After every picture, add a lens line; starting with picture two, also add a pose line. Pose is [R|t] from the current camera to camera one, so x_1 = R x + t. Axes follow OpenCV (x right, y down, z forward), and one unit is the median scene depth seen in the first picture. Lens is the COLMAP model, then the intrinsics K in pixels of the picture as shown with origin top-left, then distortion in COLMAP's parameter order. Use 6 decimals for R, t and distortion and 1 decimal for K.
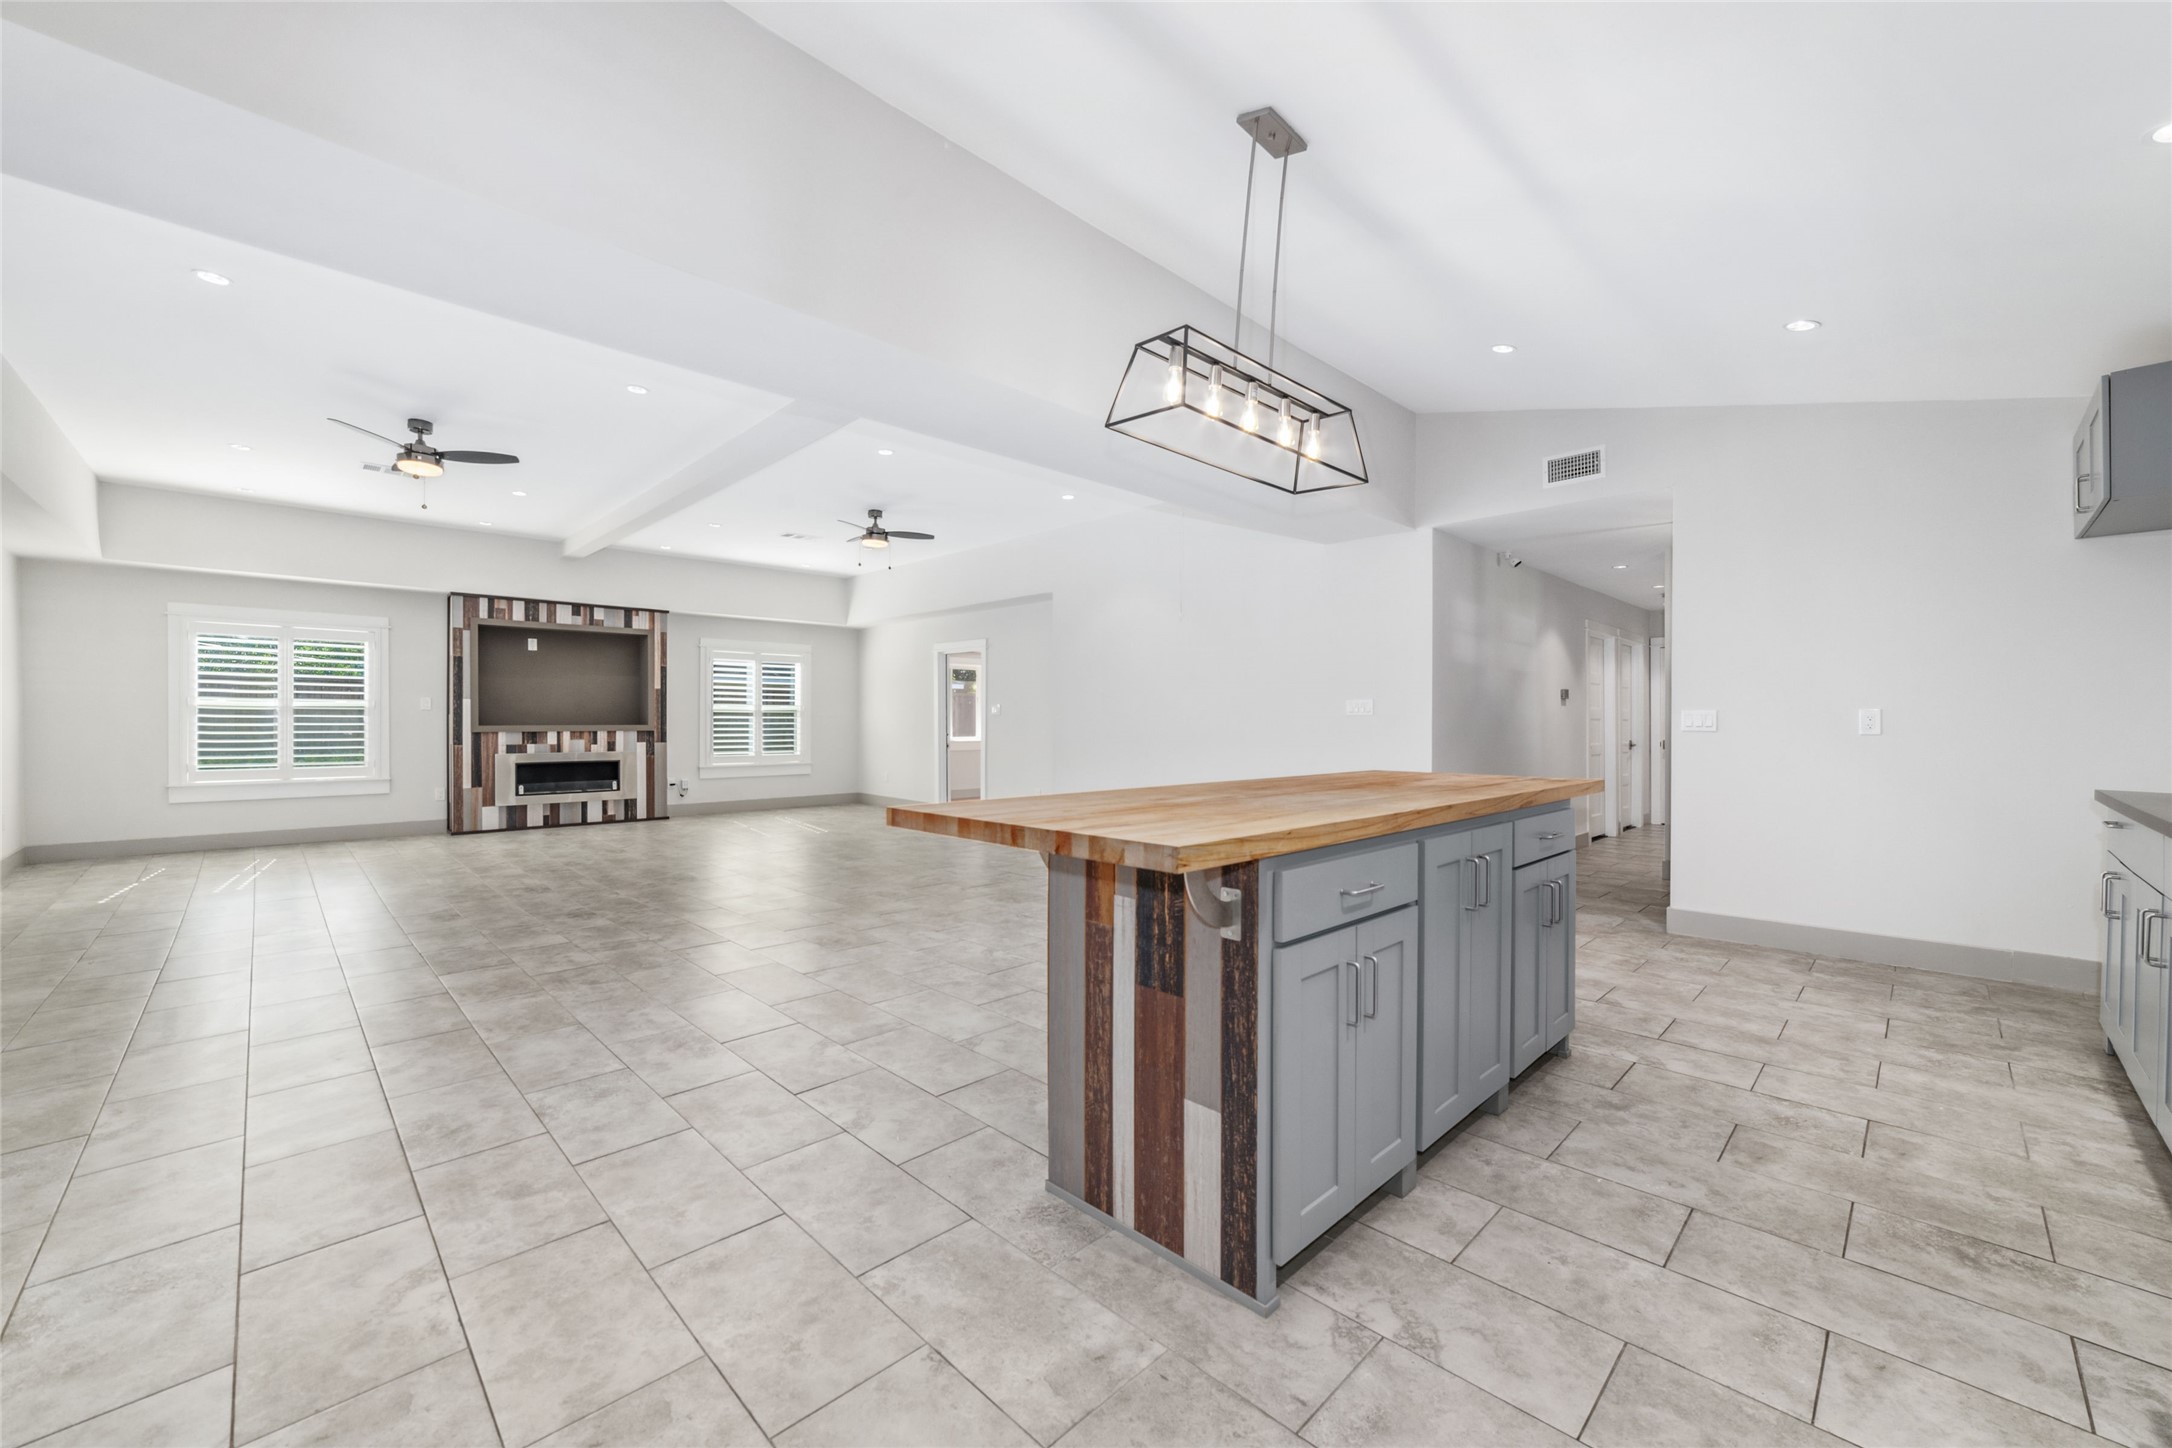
lens RADIAL K [[831.8, 0, 1075.7], [0, 831.8, 723.1], [0, 0, 1]] dist [-0.019299, 0.002027]
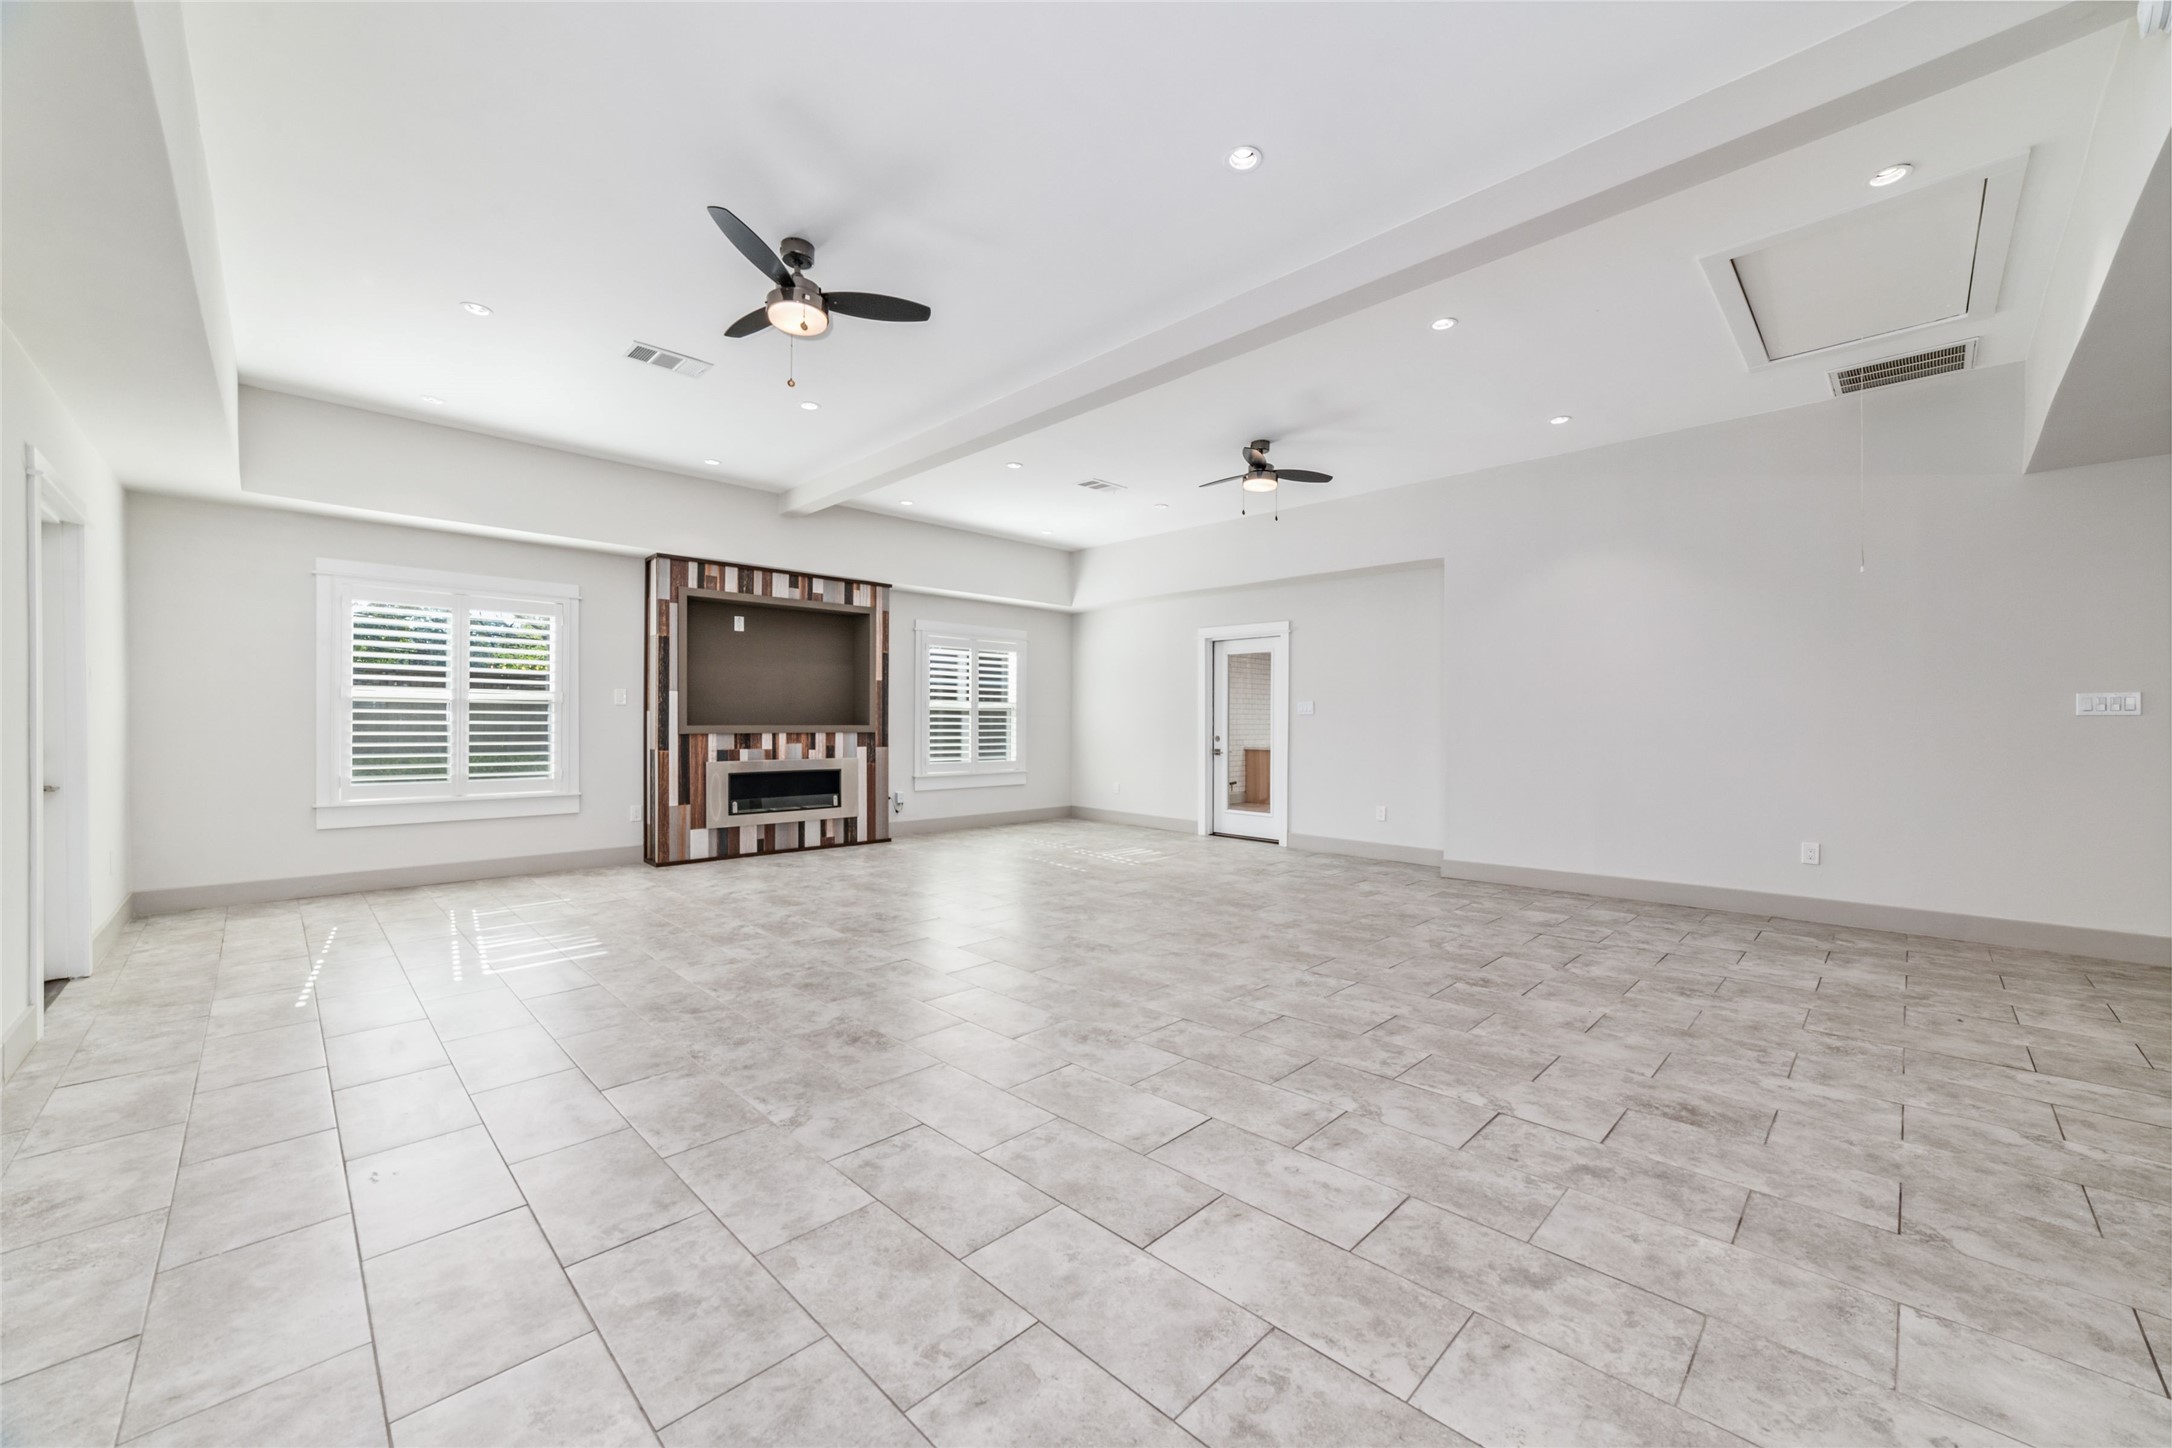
lens RADIAL K [[831.8, 0, 1075.7], [0, 831.8, 723.1], [0, 0, 1]] dist [-0.019299, 0.002027]
pose [[0.999972, 0.006797, -0.003029, -0.334712], [-0.006788, 0.999973, 0.002911, -0.003870], [0.003049, -0.002890, 0.999991, 0.204583]]
